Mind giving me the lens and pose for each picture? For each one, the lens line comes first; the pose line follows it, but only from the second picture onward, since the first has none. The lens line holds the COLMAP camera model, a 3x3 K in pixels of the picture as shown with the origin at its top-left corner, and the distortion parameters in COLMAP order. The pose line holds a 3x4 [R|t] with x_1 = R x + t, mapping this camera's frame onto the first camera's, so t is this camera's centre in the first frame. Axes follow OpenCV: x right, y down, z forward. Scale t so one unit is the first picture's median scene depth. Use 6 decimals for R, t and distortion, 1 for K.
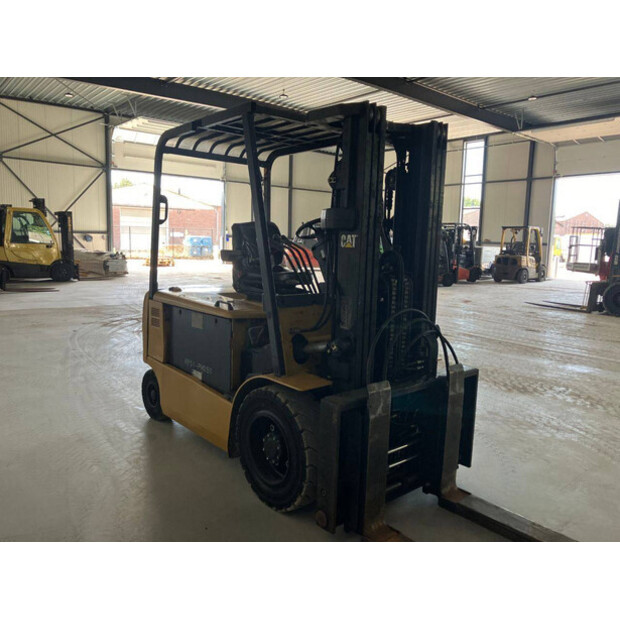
lens RADIAL K [[517.8, 0, 313.7], [0, 517.8, 300.8], [0, 0, 1]] dist [0.043994, -0.002568]
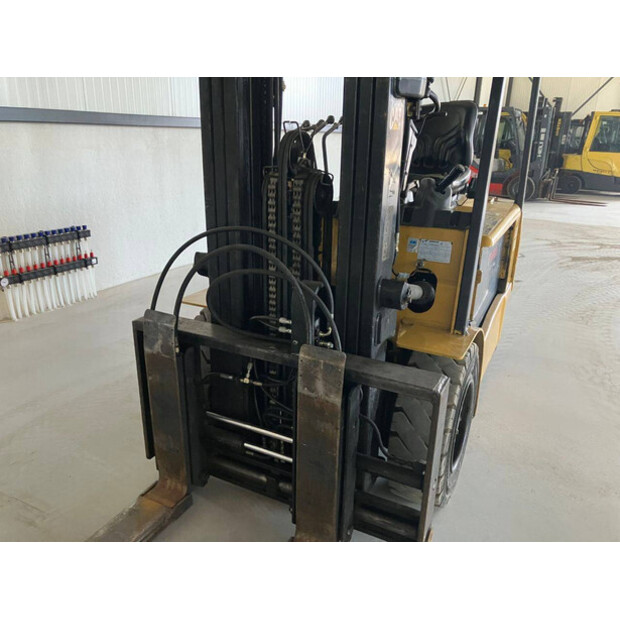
lens RADIAL K [[525.0, 0, 309.4], [0, 525.0, 299.8], [0, 0, 1]] dist [0.016141, 0.003209]
pose [[0.382684, 0.267367, -0.884346, 0.739784], [-0.127869, 0.963325, 0.235912, -0.056769], [0.914988, 0.022801, 0.402837, 0.750497]]
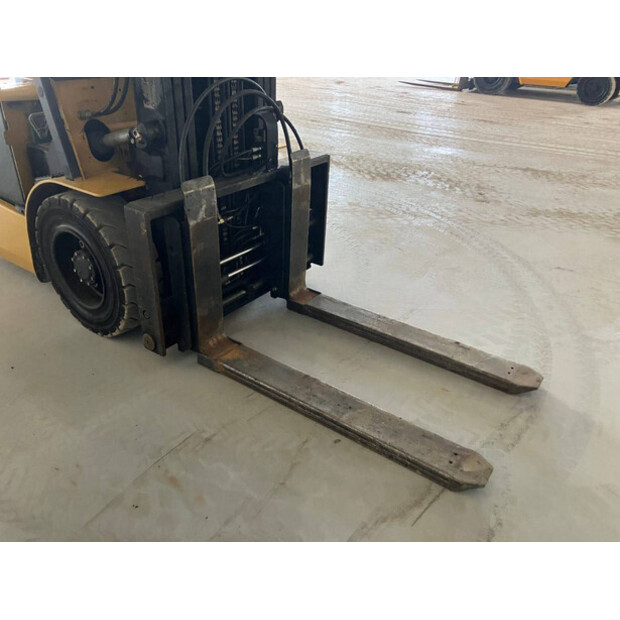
lens RADIAL K [[523.2, 0, 310.0], [0, 523.2, 310.0], [0, 0, 1]] dist [0.004558, 0.000238]
pose [[0.975084, -0.111743, 0.191638, 0.099824], [0.028235, 0.919358, 0.392407, 0.029151], [-0.220033, -0.377219, 0.899606, 0.151480]]
